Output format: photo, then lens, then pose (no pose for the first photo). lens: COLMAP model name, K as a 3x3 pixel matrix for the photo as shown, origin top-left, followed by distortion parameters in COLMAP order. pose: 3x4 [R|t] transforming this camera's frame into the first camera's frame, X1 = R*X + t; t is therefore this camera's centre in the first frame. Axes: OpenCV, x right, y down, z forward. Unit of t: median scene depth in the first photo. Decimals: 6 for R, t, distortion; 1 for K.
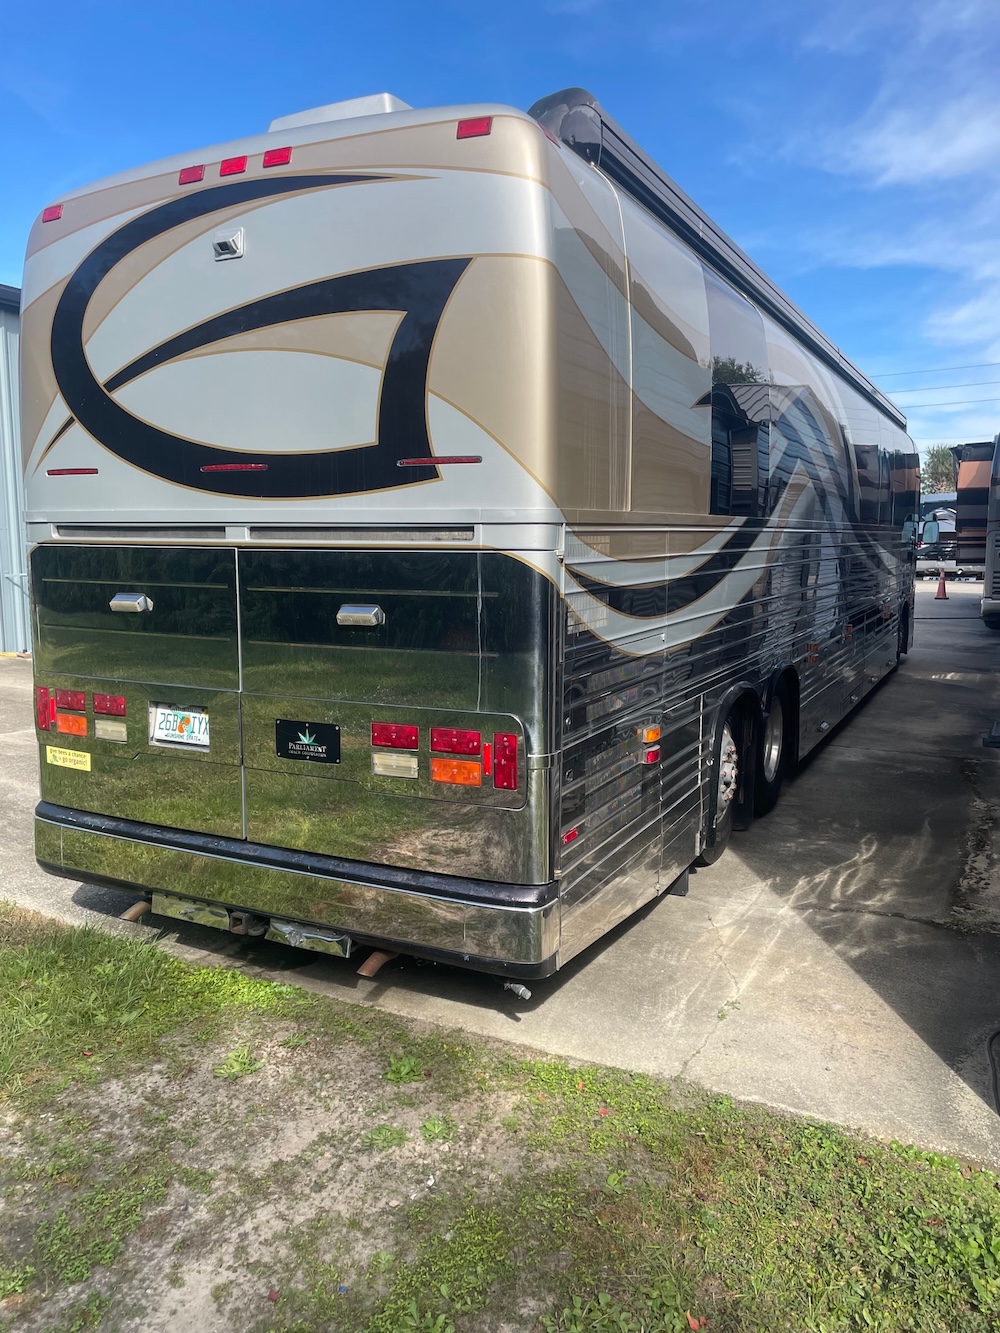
lens RADIAL K [[1031.3, 0, 500.2], [0, 1031.3, 660.8], [0, 0, 1]] dist [0.034181, -0.044885]
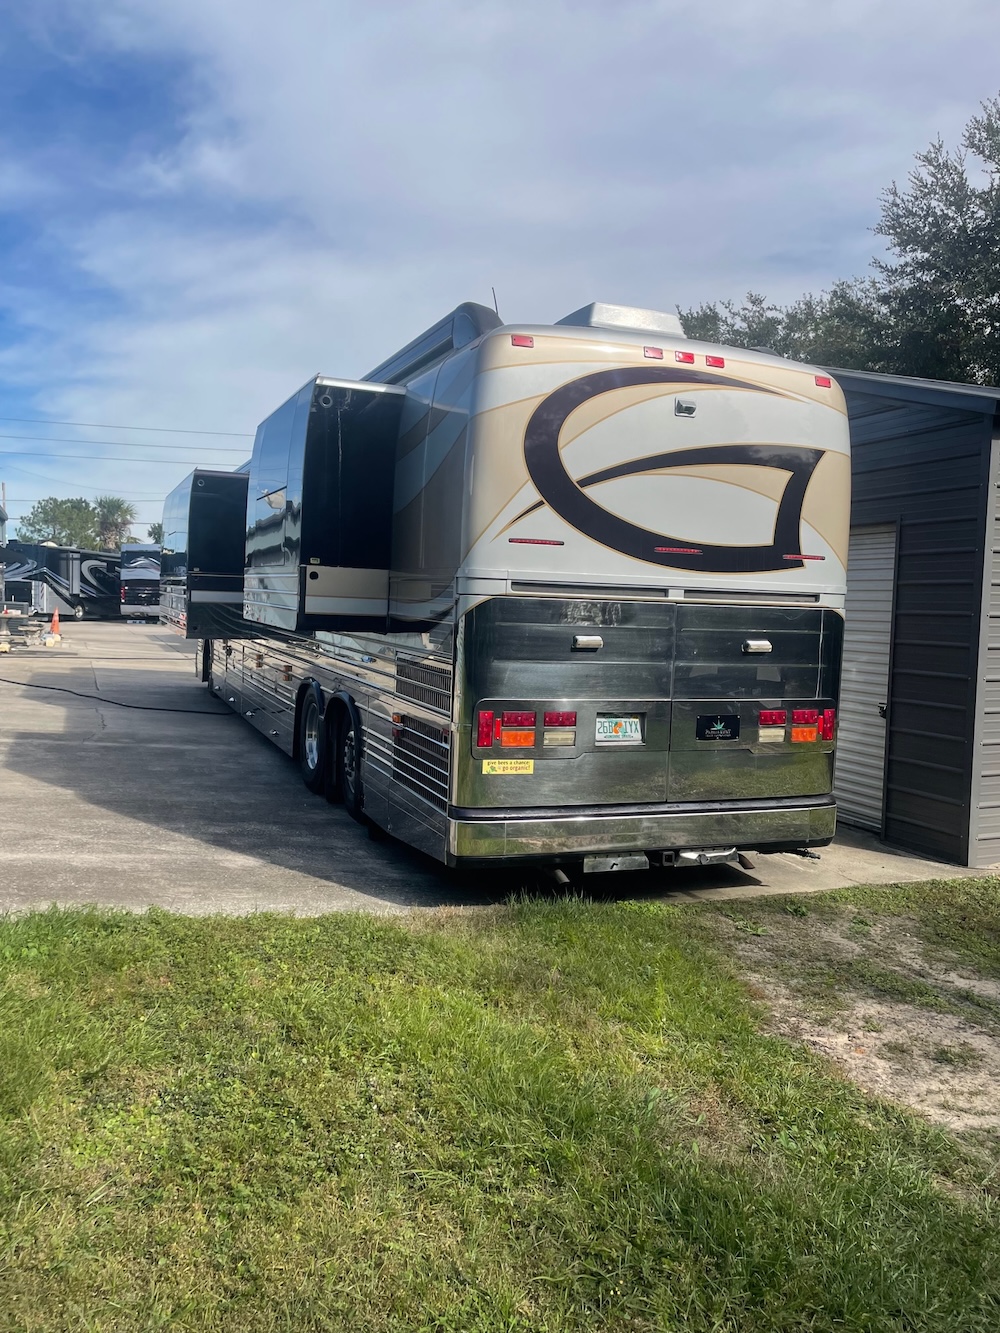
lens RADIAL K [[1031.3, 0, 499.8], [0, 1031.3, 666.7], [0, 0, 1]] dist [0.034181, -0.044885]
pose [[0.661042, -0.030772, 0.749718, -1.615319], [0.057597, 0.998292, -0.009810, -0.018165], [-0.748135, 0.049667, 0.661685, 0.212558]]
